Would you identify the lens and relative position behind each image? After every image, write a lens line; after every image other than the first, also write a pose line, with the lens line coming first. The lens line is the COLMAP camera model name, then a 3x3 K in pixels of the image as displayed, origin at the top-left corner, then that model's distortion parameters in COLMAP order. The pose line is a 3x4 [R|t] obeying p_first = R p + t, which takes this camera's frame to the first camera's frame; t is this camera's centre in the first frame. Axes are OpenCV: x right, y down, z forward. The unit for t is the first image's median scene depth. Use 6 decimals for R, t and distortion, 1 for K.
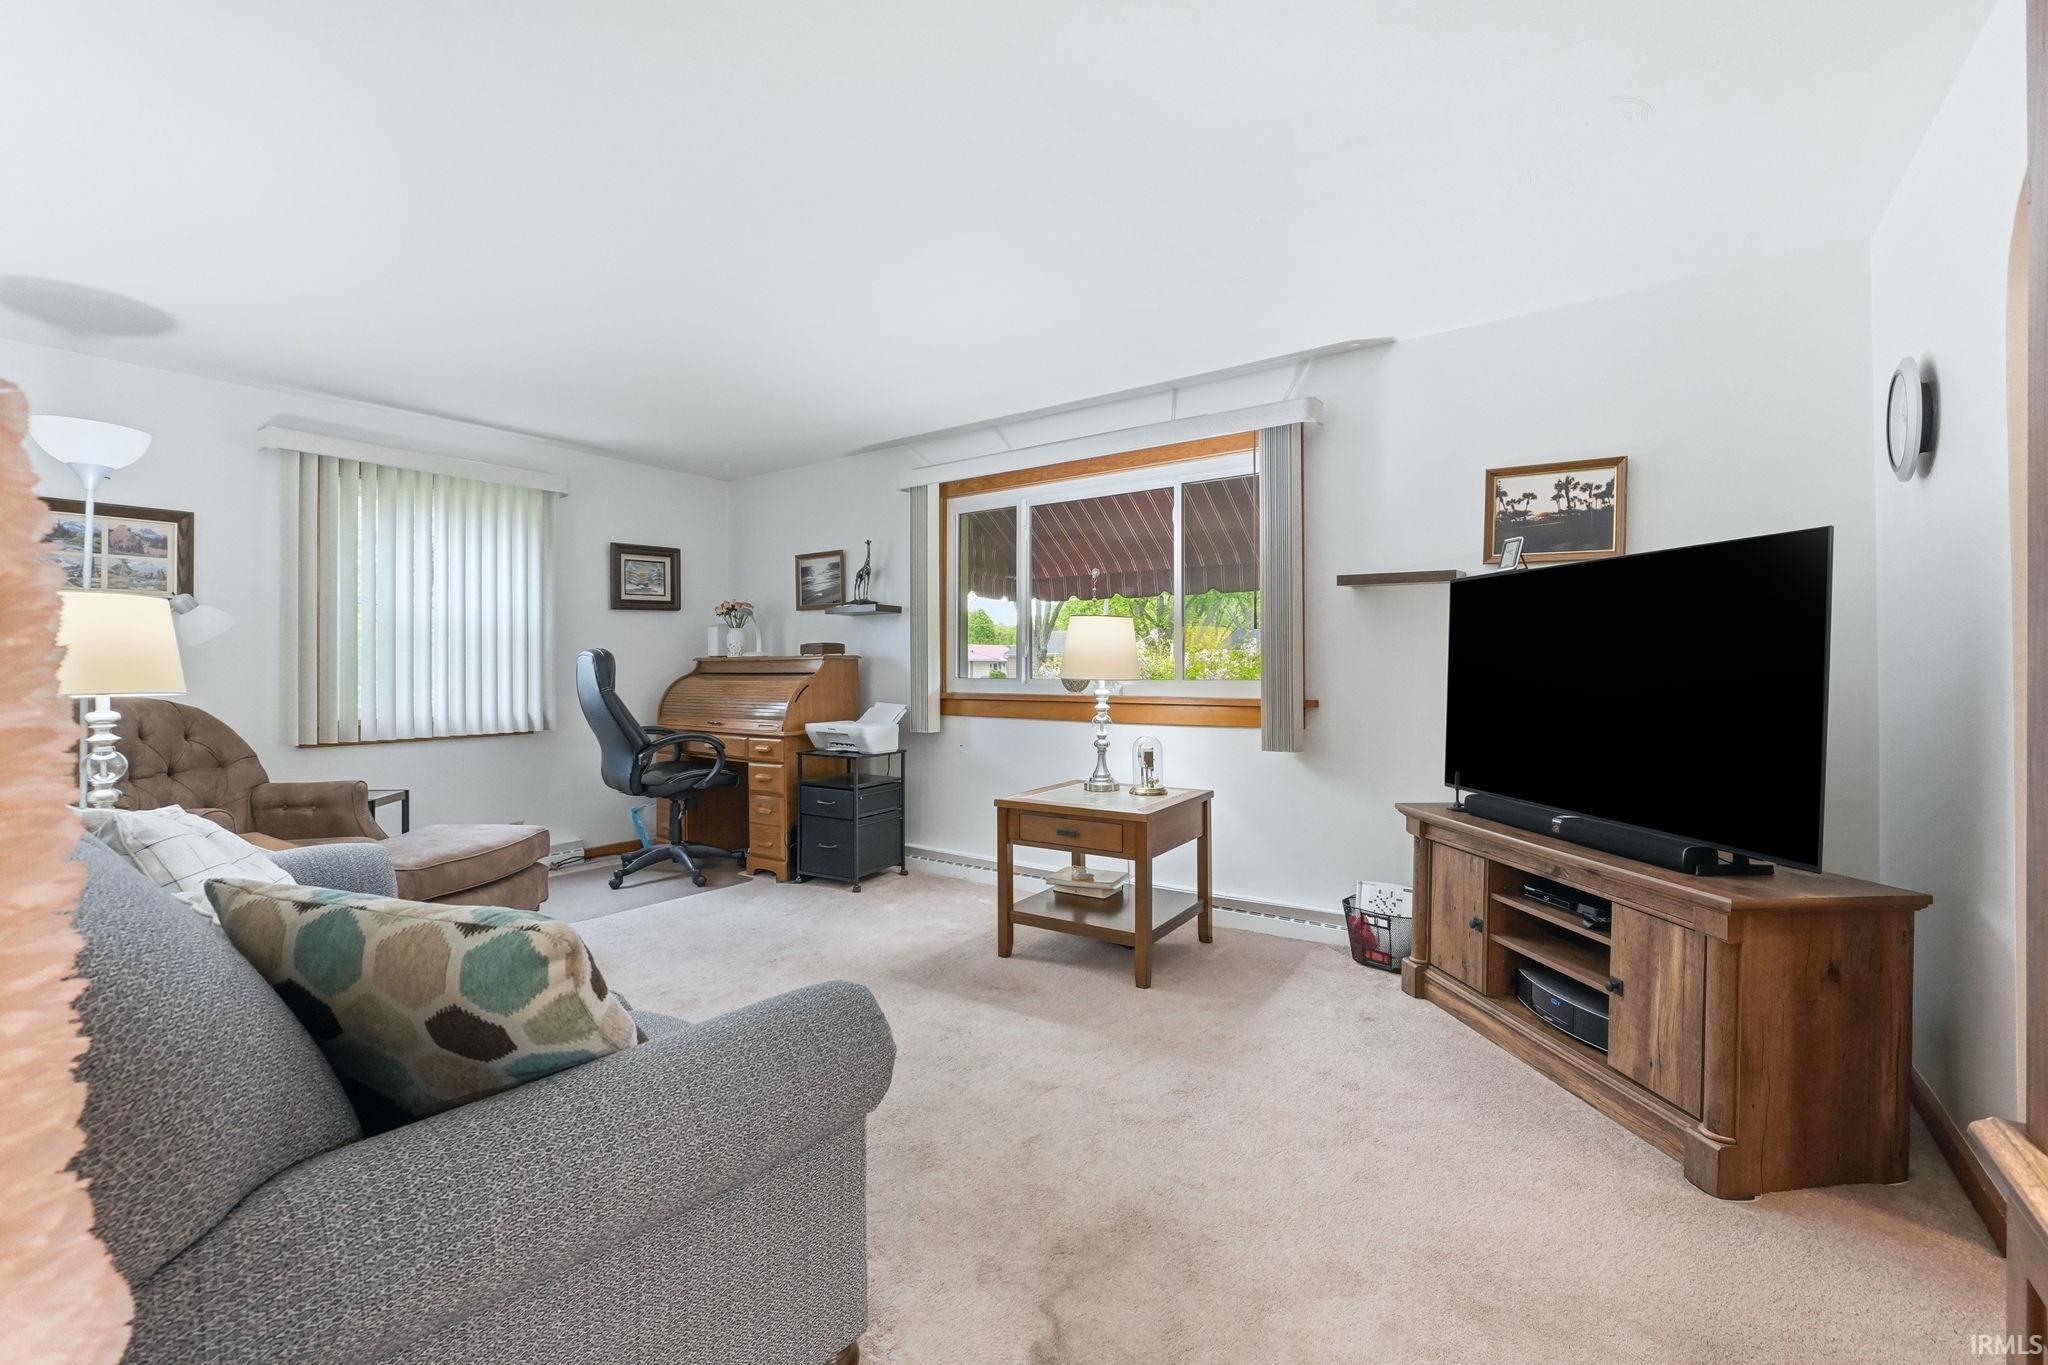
lens RADIAL K [[866.5, 0, 1016.6], [0, 866.5, 664.4], [0, 0, 1]] dist [0.000879, -0.000615]
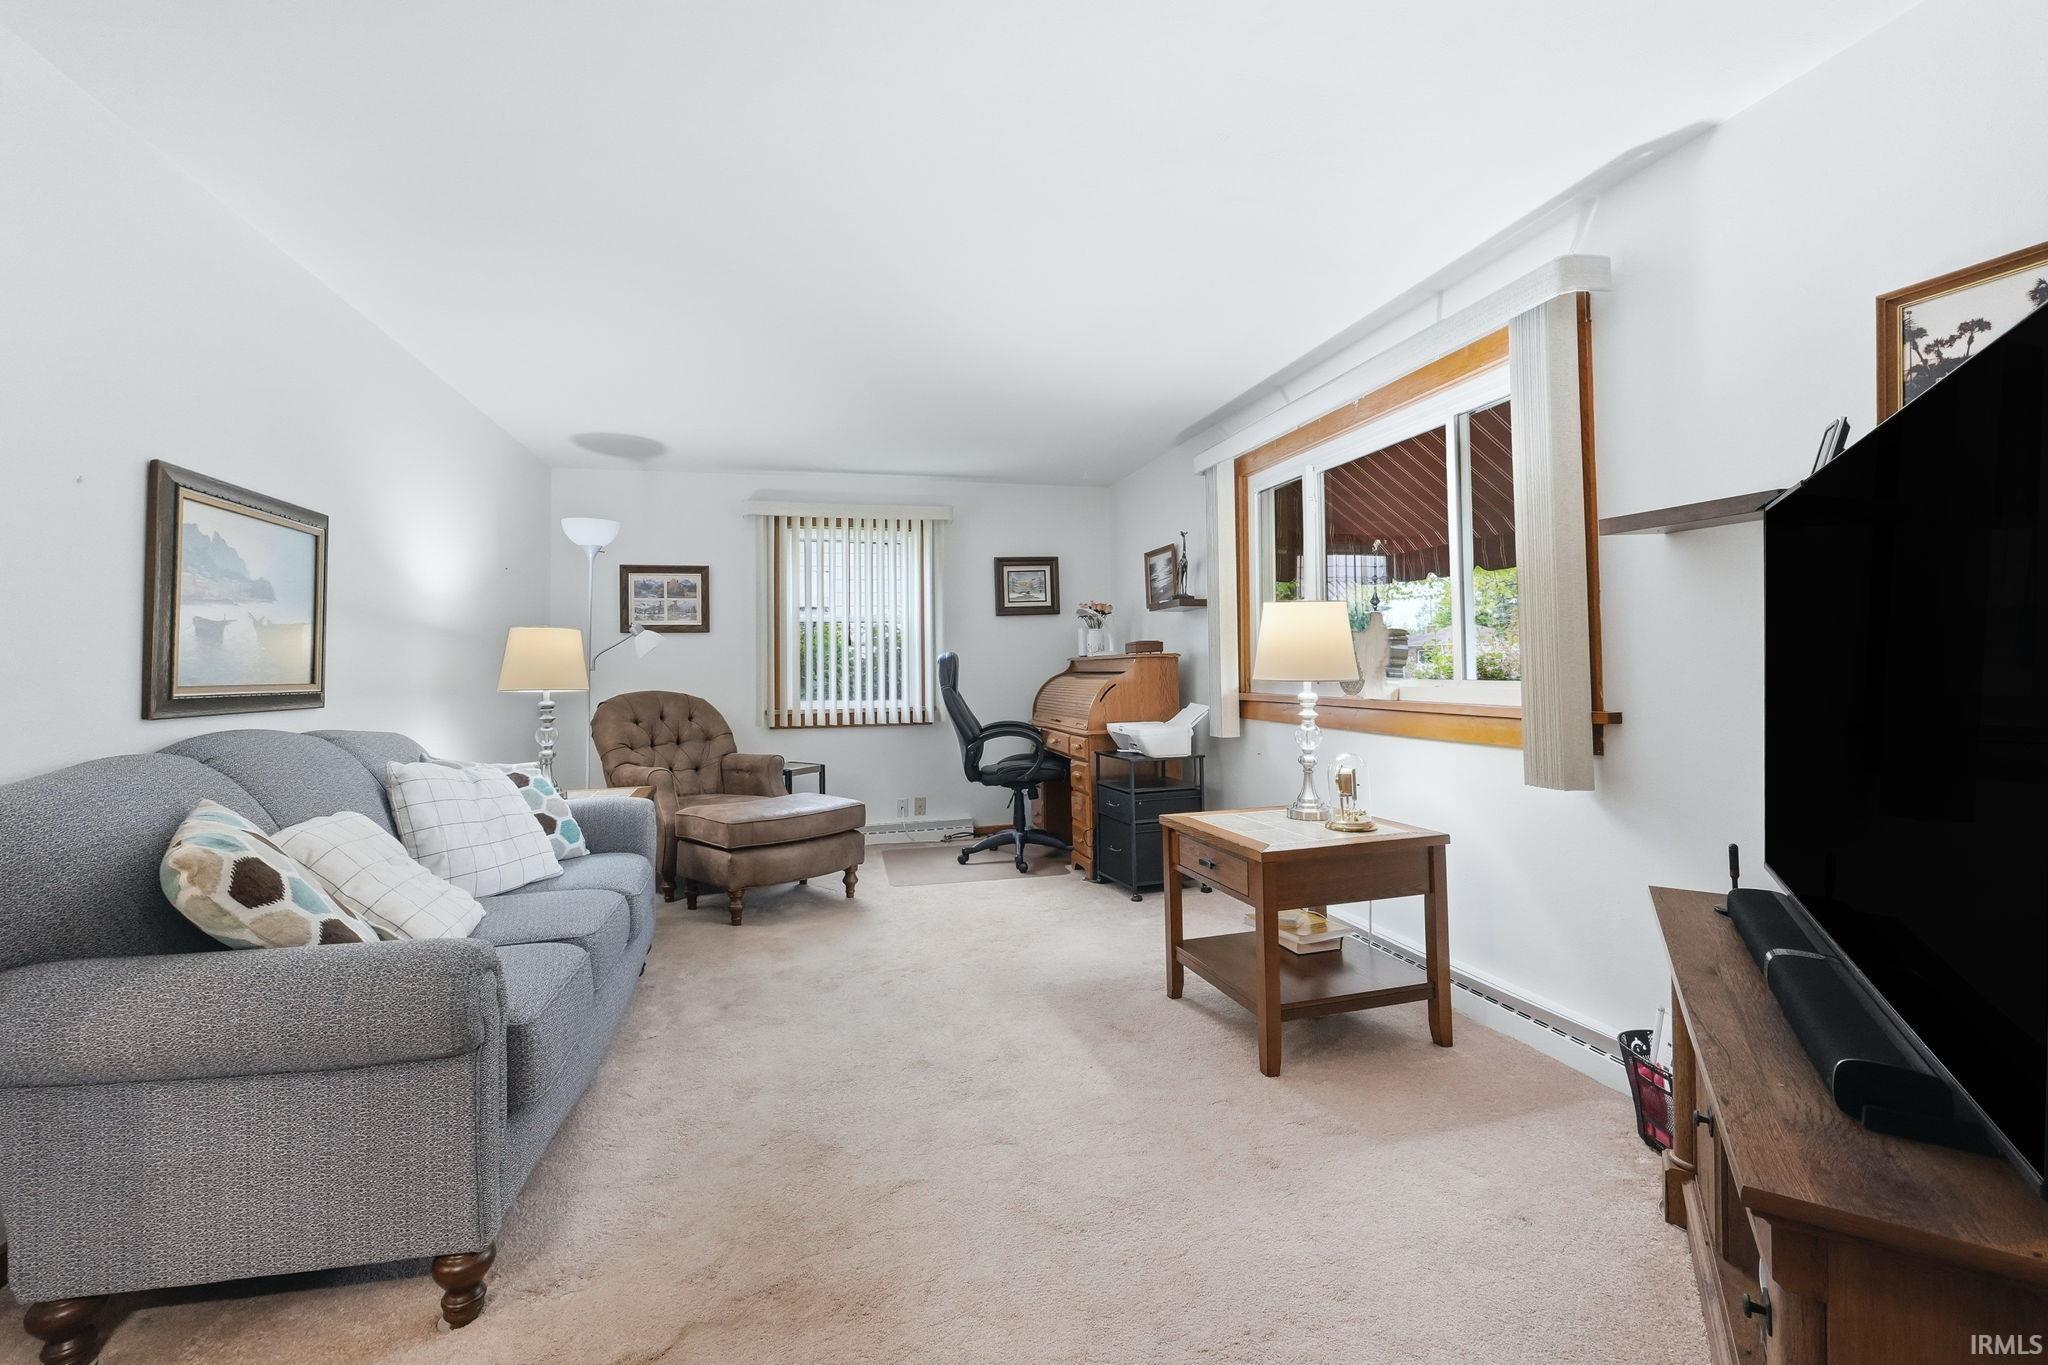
lens RADIAL K [[890.2, 0, 1050.9], [0, 890.2, 642.2], [0, 0, 1]] dist [-0.002037, -0.000401]
pose [[0.764018, -0.026272, -0.644660, 0.410518], [0.014162, 0.999613, -0.023953, -0.001244], [0.645040, 0.009171, 0.764094, 0.197681]]
